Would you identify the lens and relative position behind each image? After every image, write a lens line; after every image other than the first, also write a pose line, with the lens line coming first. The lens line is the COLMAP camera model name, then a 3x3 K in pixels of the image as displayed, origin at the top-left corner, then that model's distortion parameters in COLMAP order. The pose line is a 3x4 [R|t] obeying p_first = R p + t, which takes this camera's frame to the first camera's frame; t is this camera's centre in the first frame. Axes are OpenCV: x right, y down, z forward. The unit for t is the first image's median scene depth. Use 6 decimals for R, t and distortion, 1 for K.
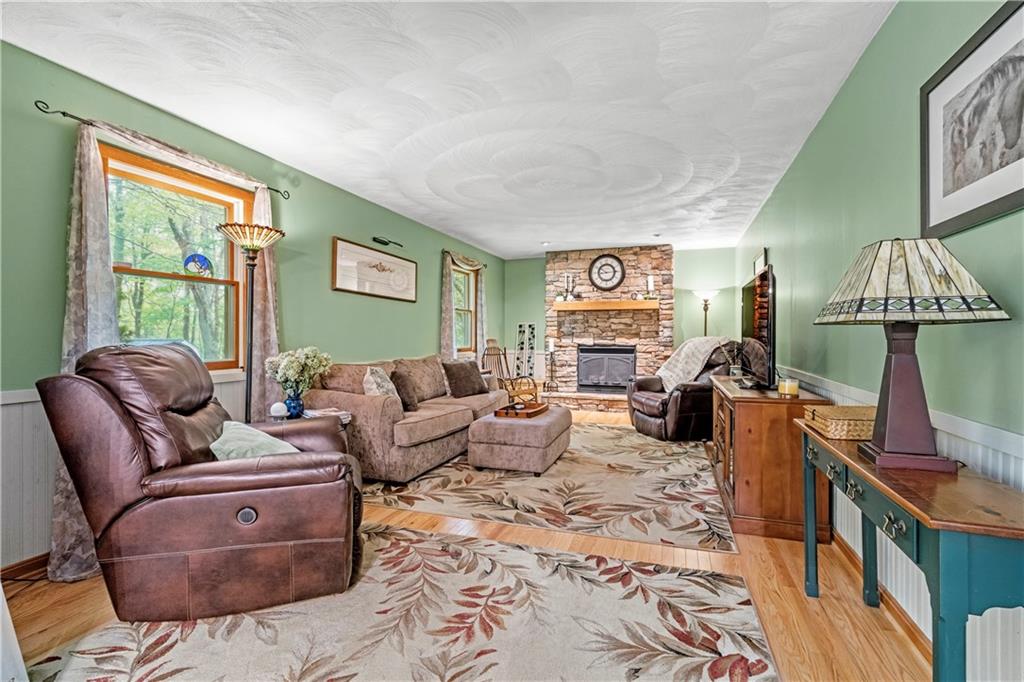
lens RADIAL K [[469.7, 0, 512.9], [0, 469.7, 332.2], [0, 0, 1]] dist [-0.001494, -0.000108]
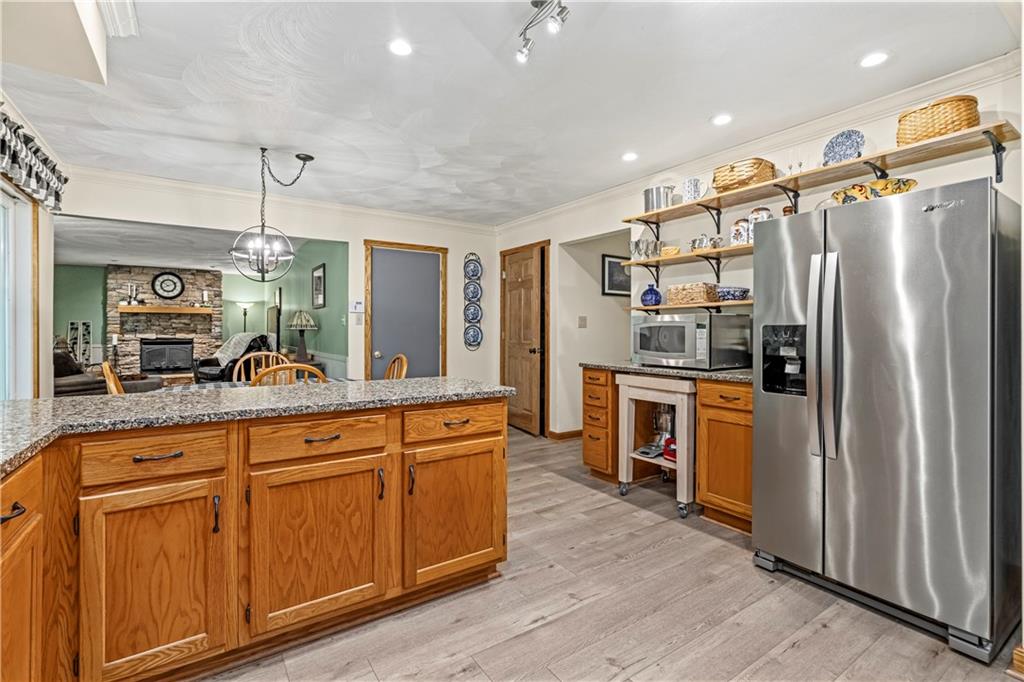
lens RADIAL K [[469.7, 0, 515.2], [0, 469.7, 326.7], [0, 0, 1]] dist [-0.001494, -0.000108]
pose [[0.593594, 0.006506, 0.804738, -0.297128], [-0.004972, 0.999978, -0.004417, -0.006565], [-0.804749, -0.001379, 0.593614, -0.618306]]
